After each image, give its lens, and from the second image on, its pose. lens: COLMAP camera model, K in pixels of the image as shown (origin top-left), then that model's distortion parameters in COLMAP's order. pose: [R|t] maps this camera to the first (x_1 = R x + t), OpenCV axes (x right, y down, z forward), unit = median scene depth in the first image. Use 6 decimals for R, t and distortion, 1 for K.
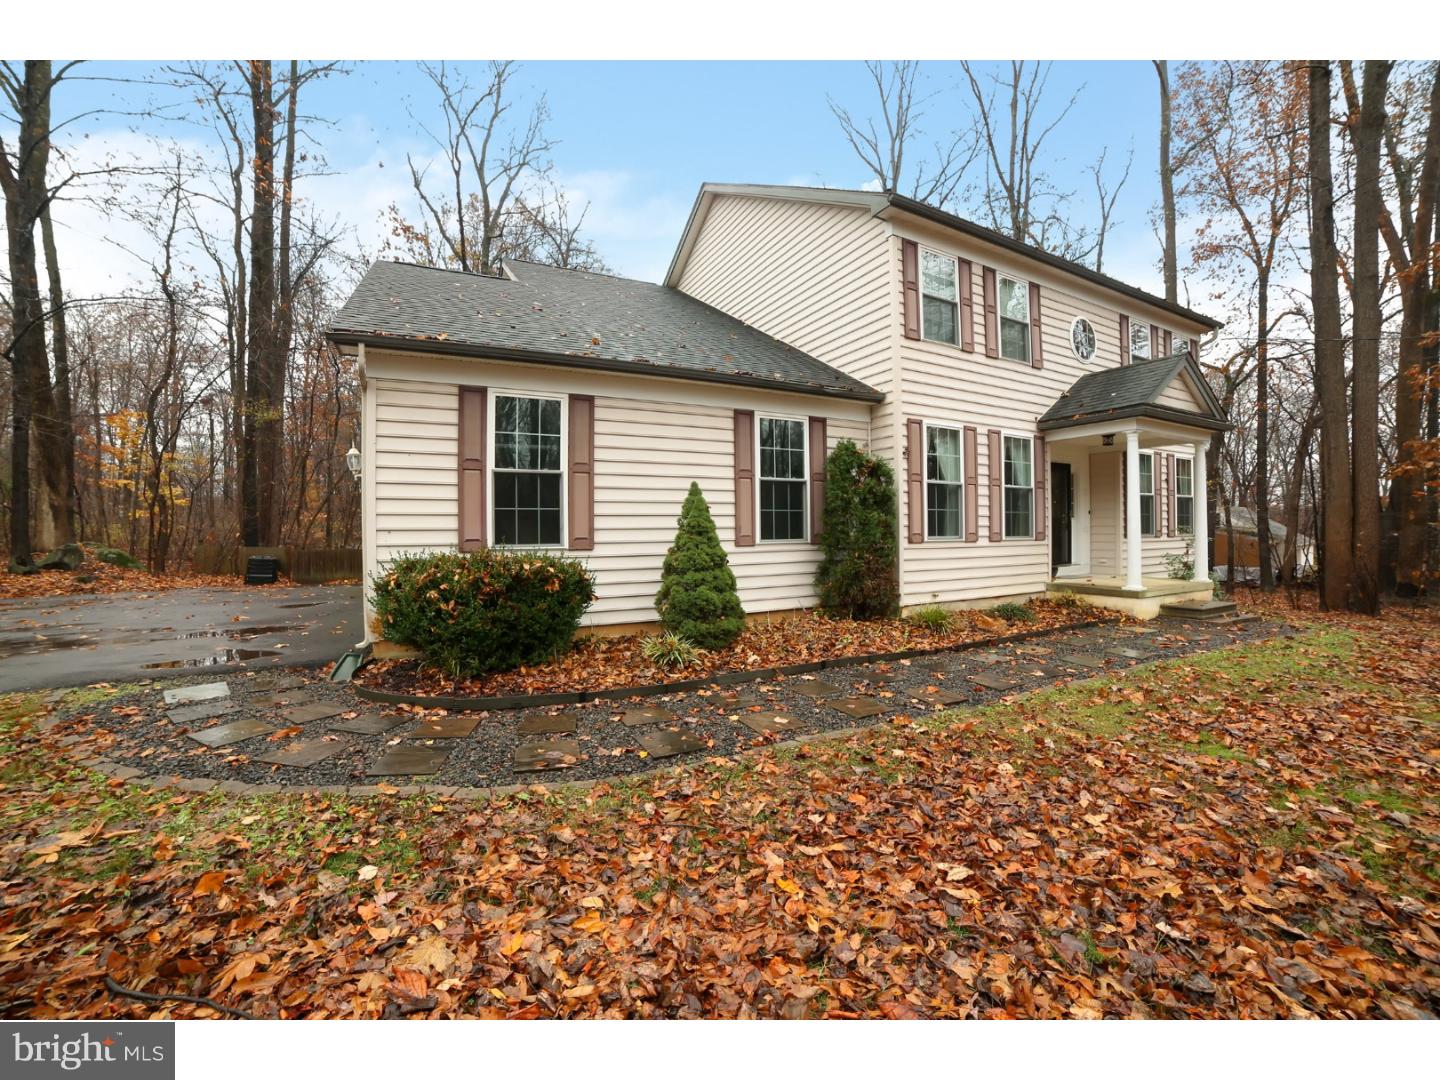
lens RADIAL K [[579.8, 0, 723.6], [0, 579.8, 526.4], [0, 0, 1]] dist [-0.107062, 0.039166]
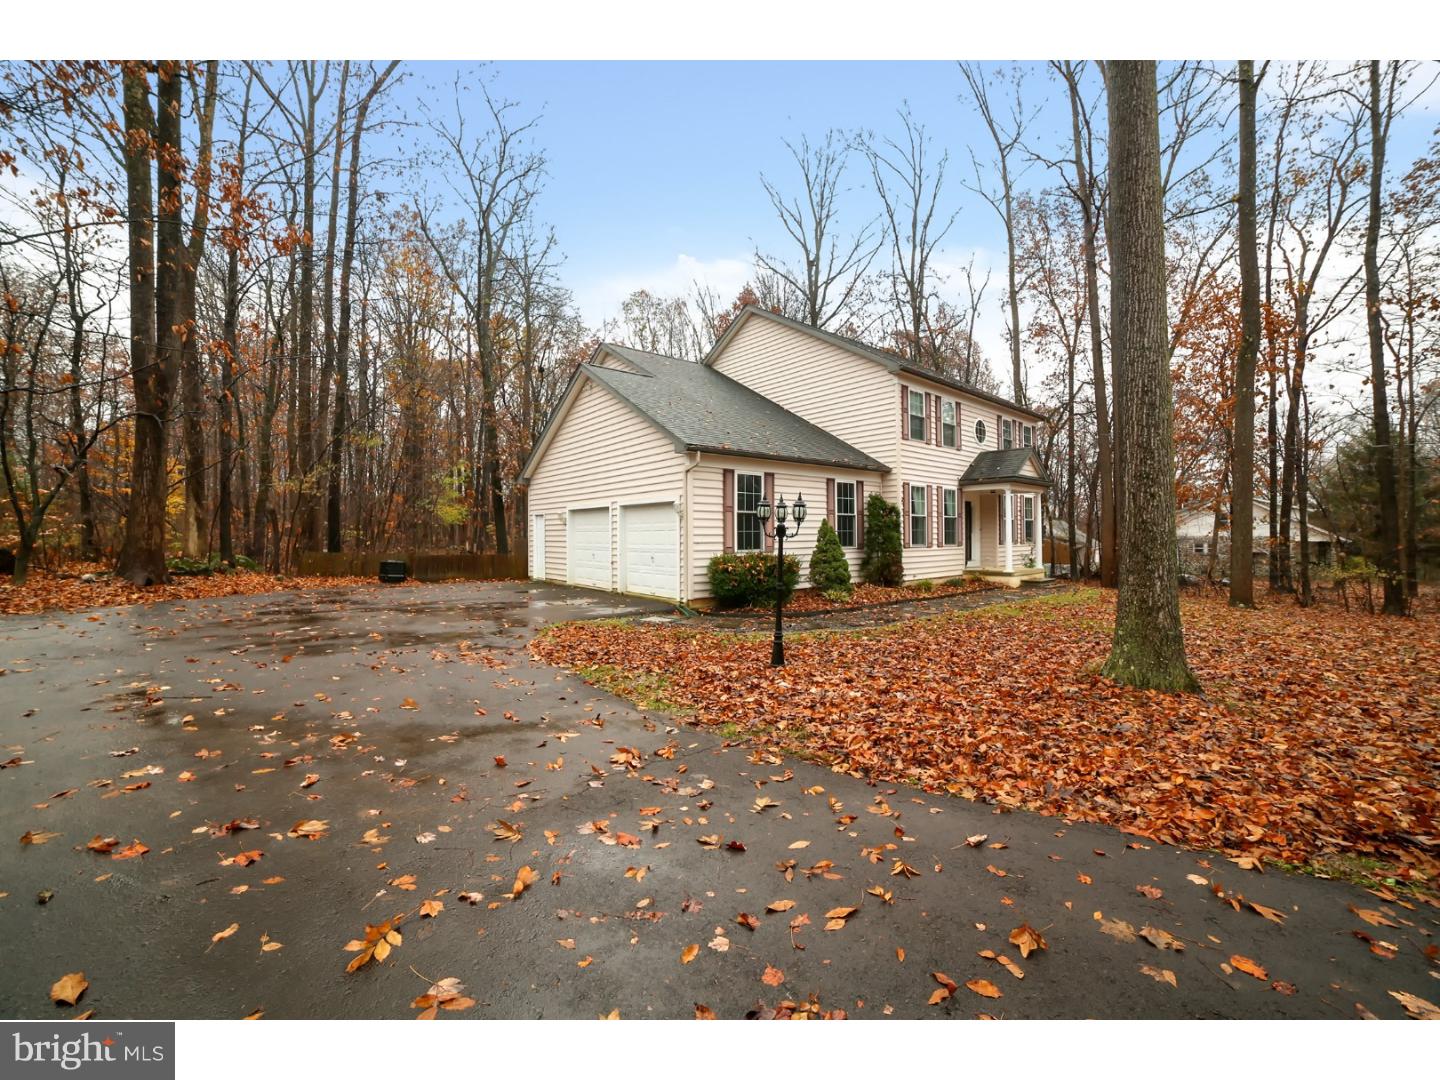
lens RADIAL K [[579.8, 0, 723.6], [0, 579.8, 526.4], [0, 0, 1]] dist [-0.107062, 0.039166]
pose [[0.975579, 0.005230, 0.219585, -0.636522], [-0.003386, 0.999956, -0.008773, -0.022700], [-0.219622, 0.007816, 0.975554, -0.678904]]
